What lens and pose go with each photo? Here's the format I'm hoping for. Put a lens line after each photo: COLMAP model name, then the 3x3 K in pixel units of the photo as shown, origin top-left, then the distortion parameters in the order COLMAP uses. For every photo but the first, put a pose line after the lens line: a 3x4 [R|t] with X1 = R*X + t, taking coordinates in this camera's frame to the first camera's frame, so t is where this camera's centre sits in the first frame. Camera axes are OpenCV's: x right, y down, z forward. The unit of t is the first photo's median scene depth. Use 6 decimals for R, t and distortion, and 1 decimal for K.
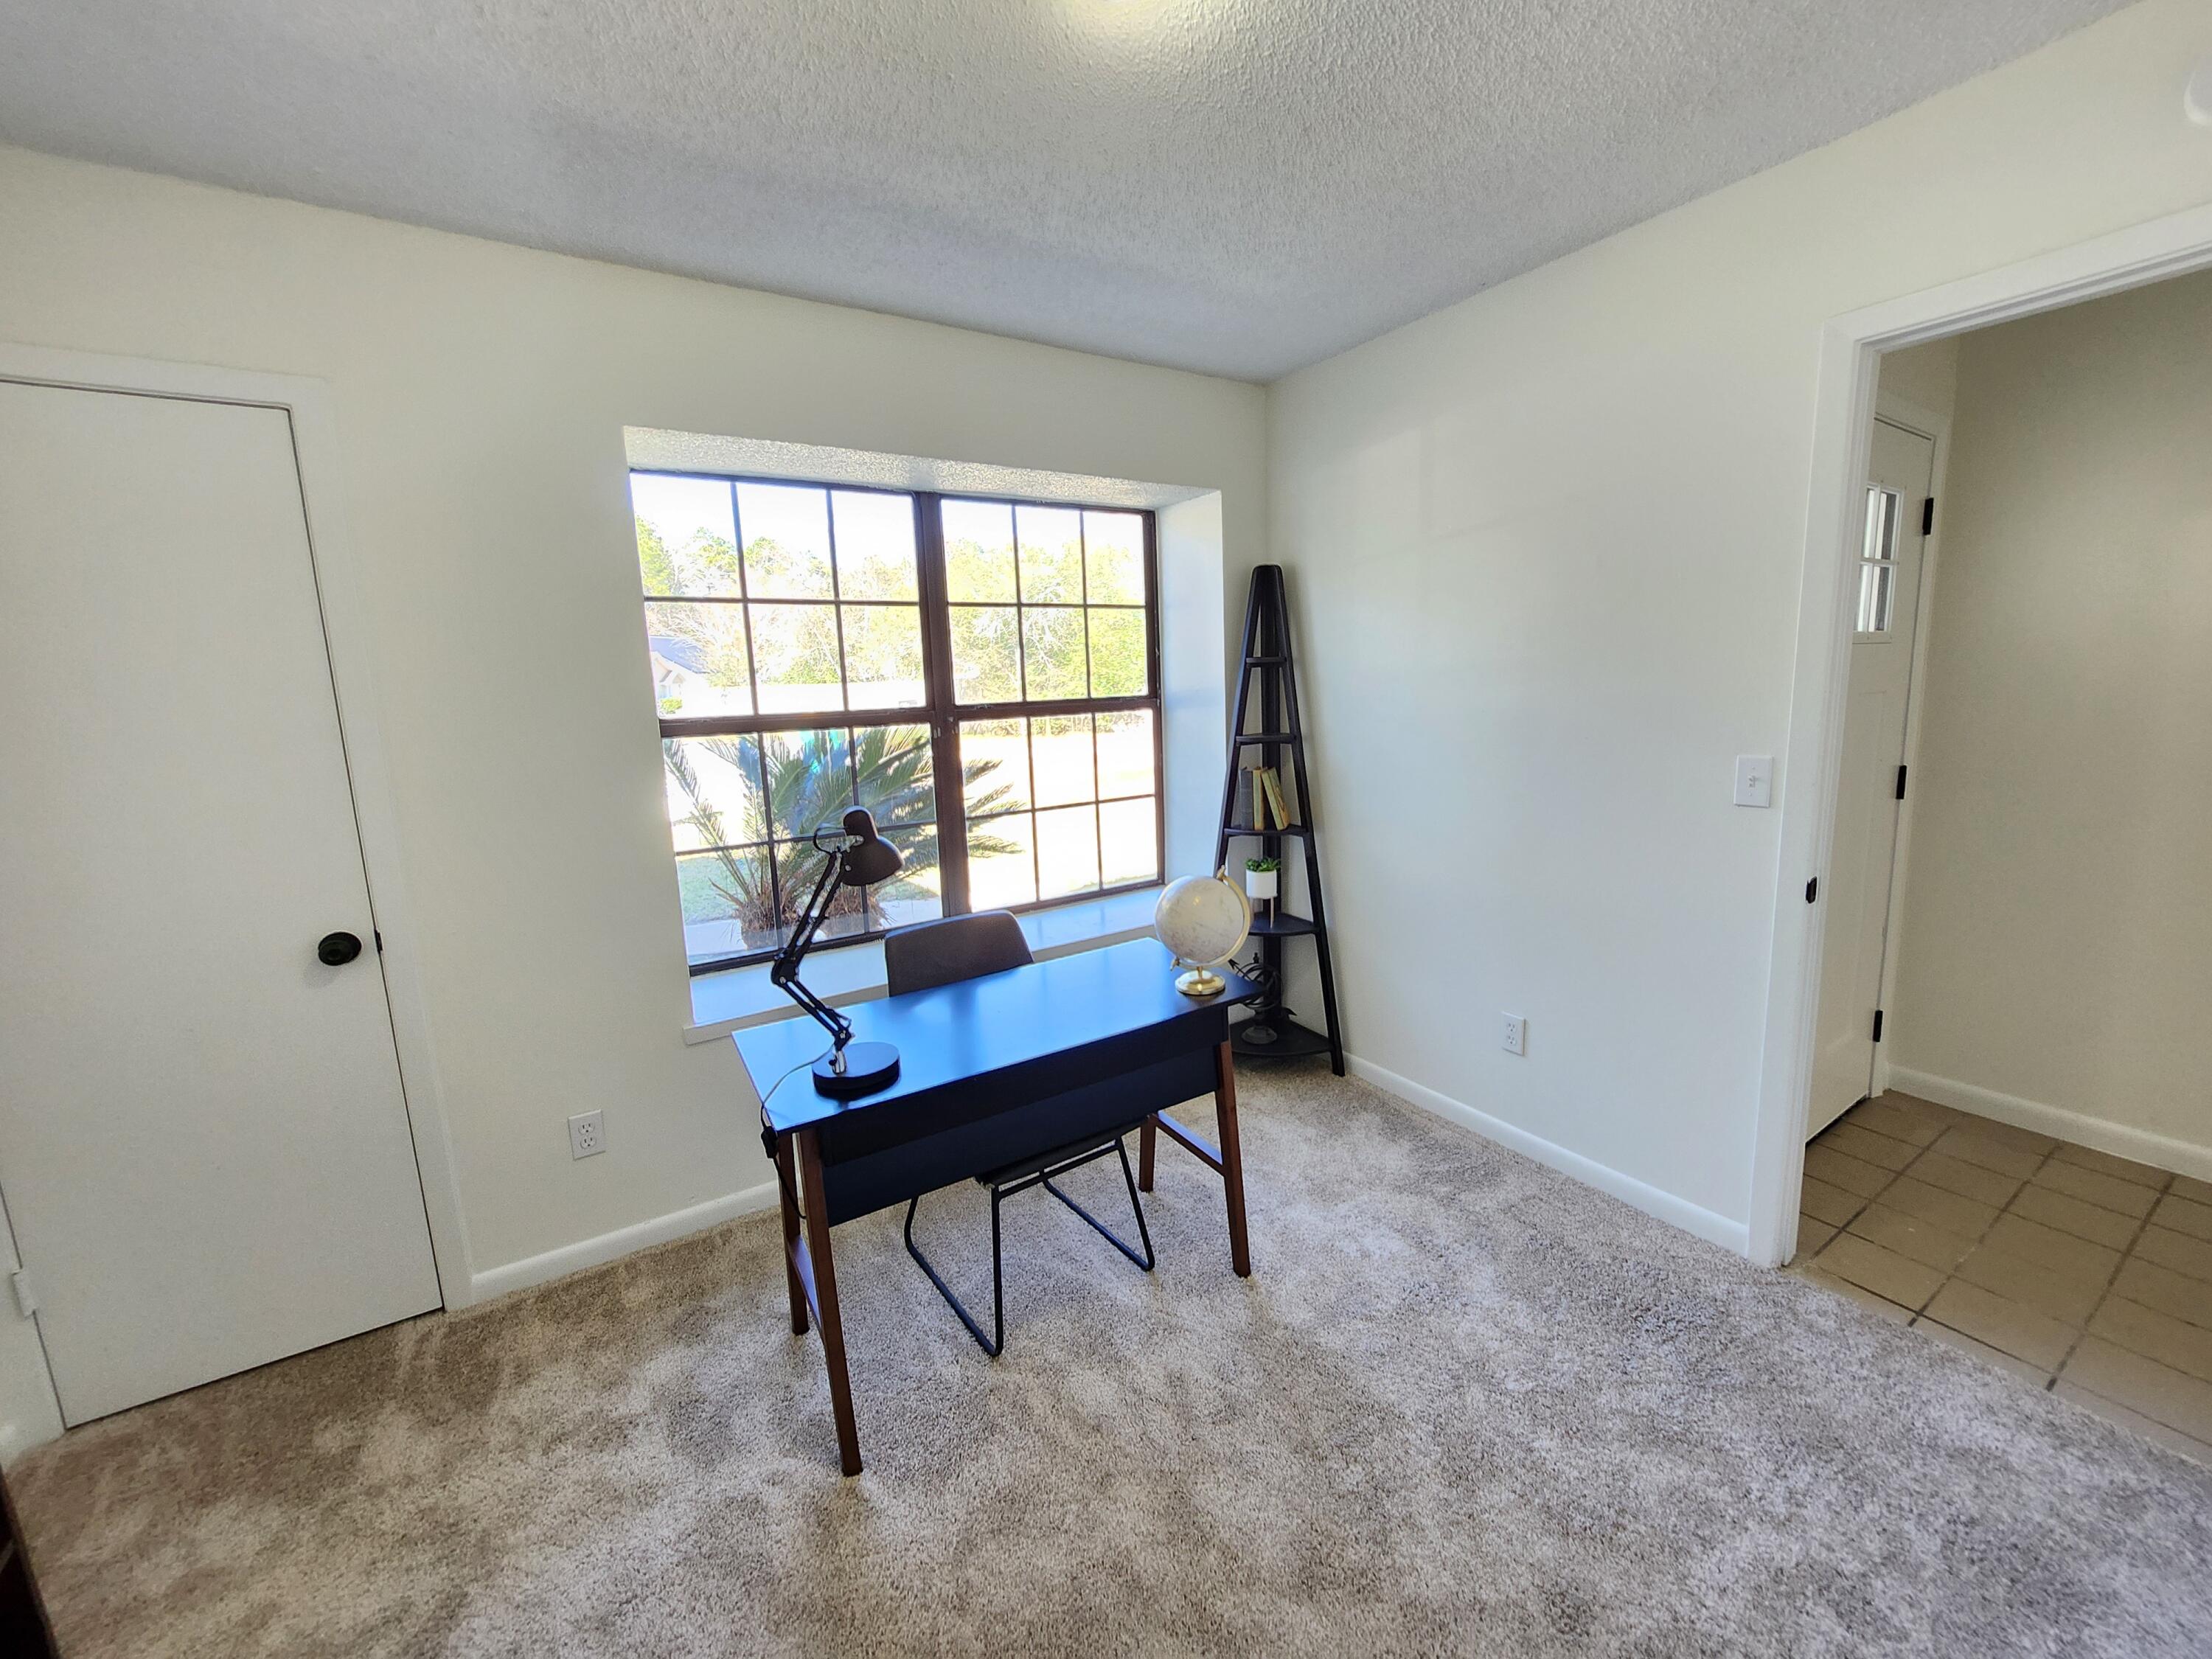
lens RADIAL K [[881.7, 0, 1147.0], [0, 881.7, 819.8], [0, 0, 1]] dist [-0.011913, 0.006080]
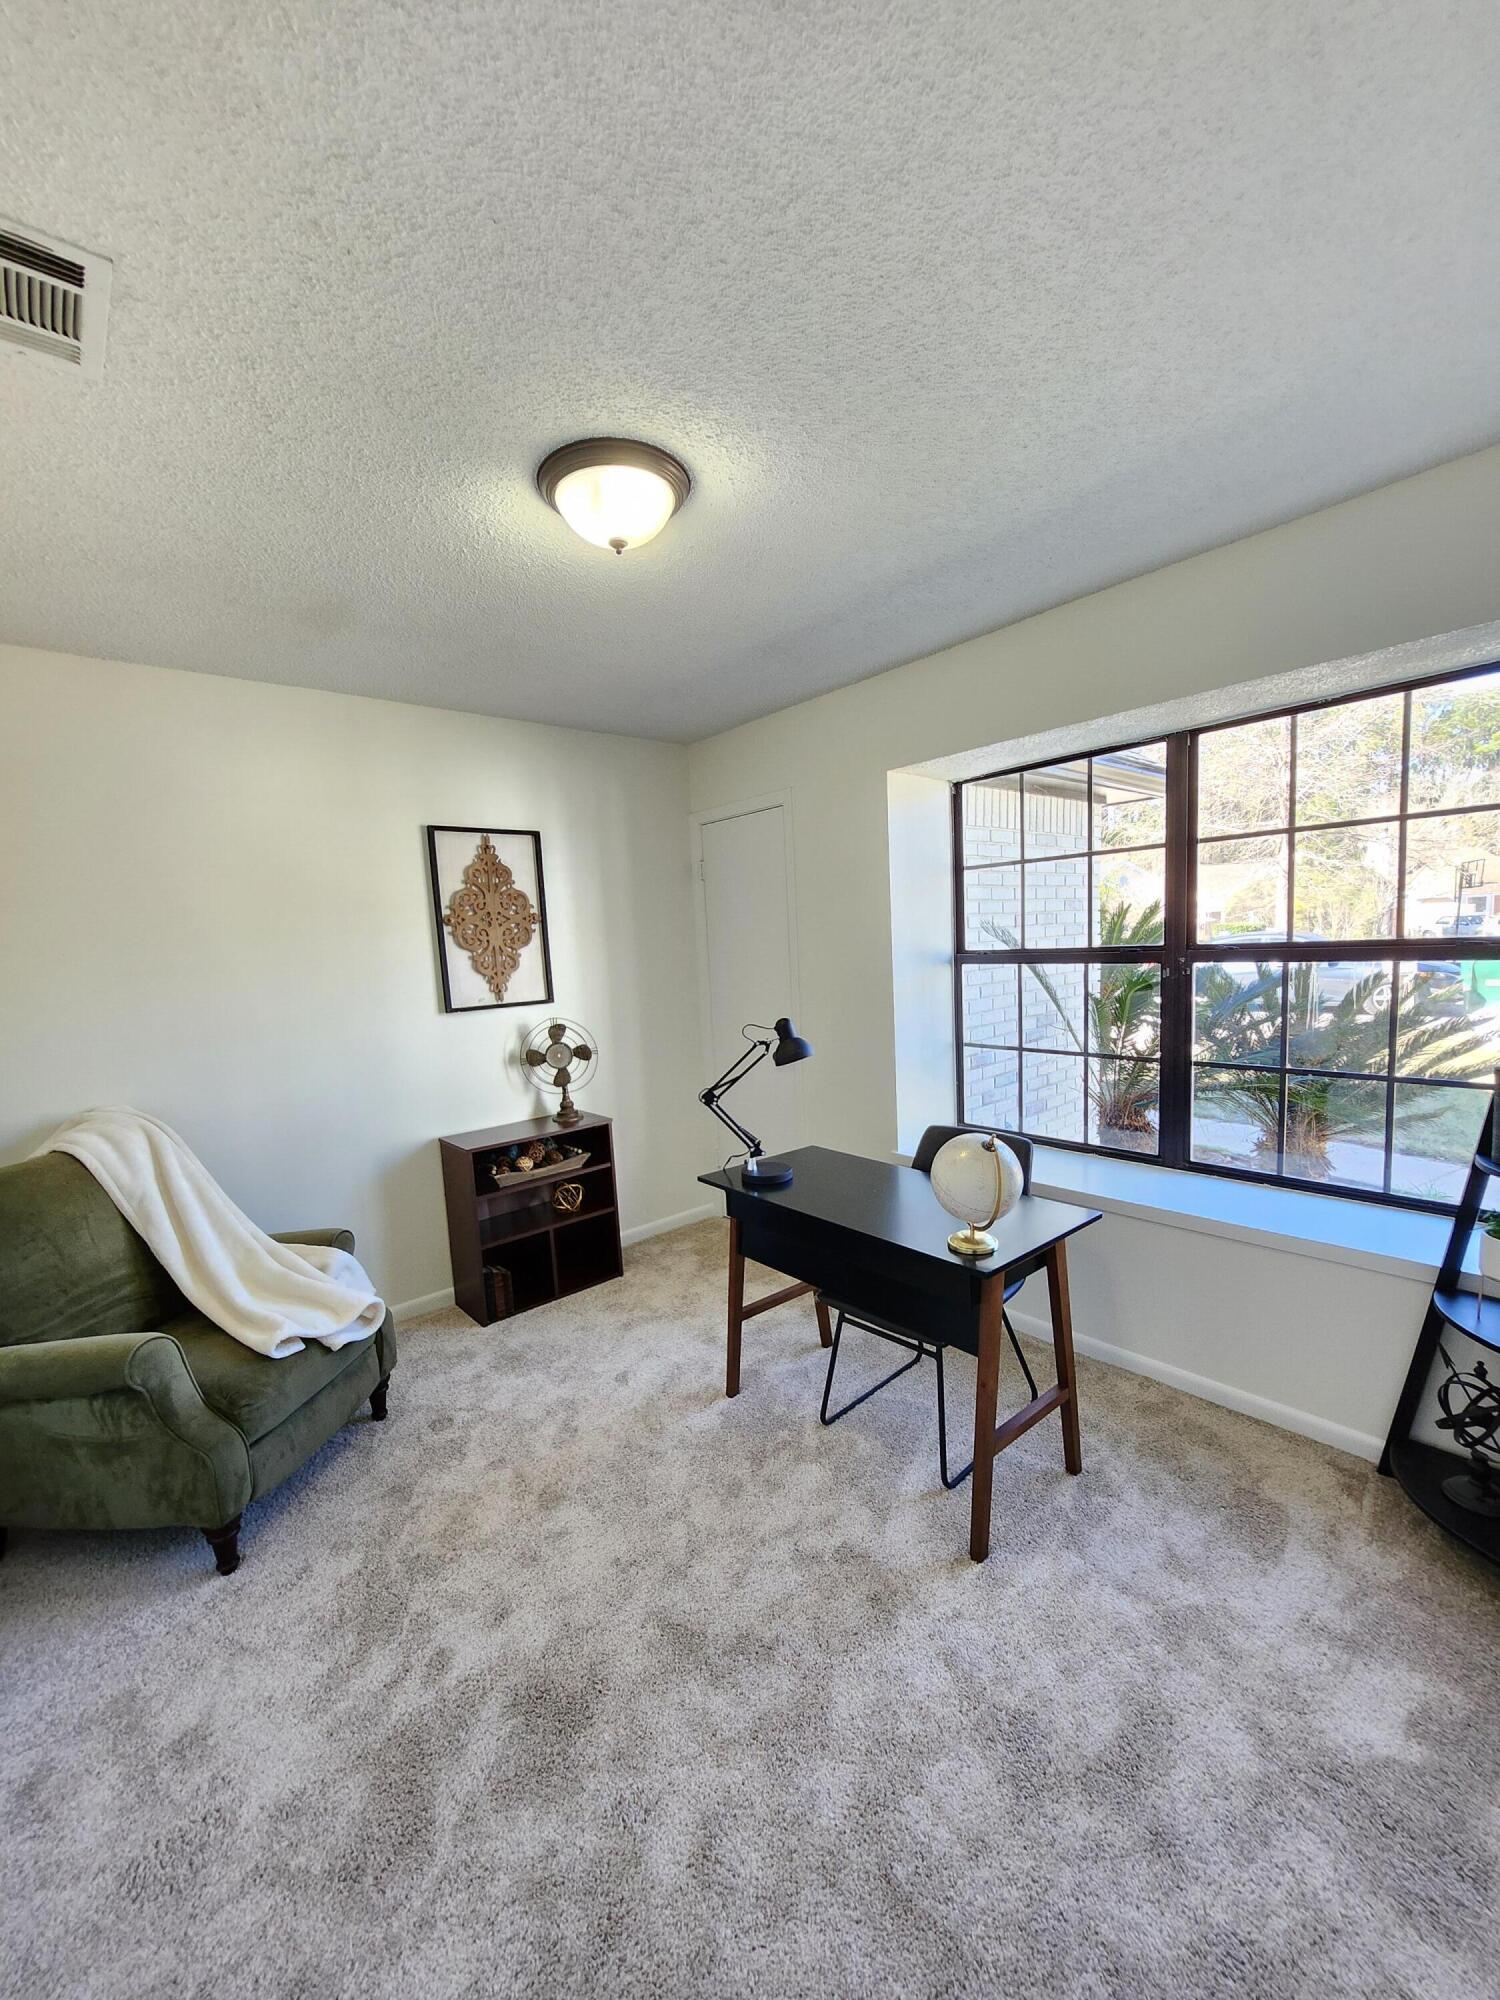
lens RADIAL K [[793.0, 0, 749.1], [0, 793.0, 1029.8], [0, 0, 1]] dist [-0.002118, 0.000092]
pose [[0.116992, 0.137105, -0.983623, 0.677863], [-0.117192, 0.985411, 0.123415, -0.100092], [0.986194, 0.100834, 0.131353, 0.466434]]
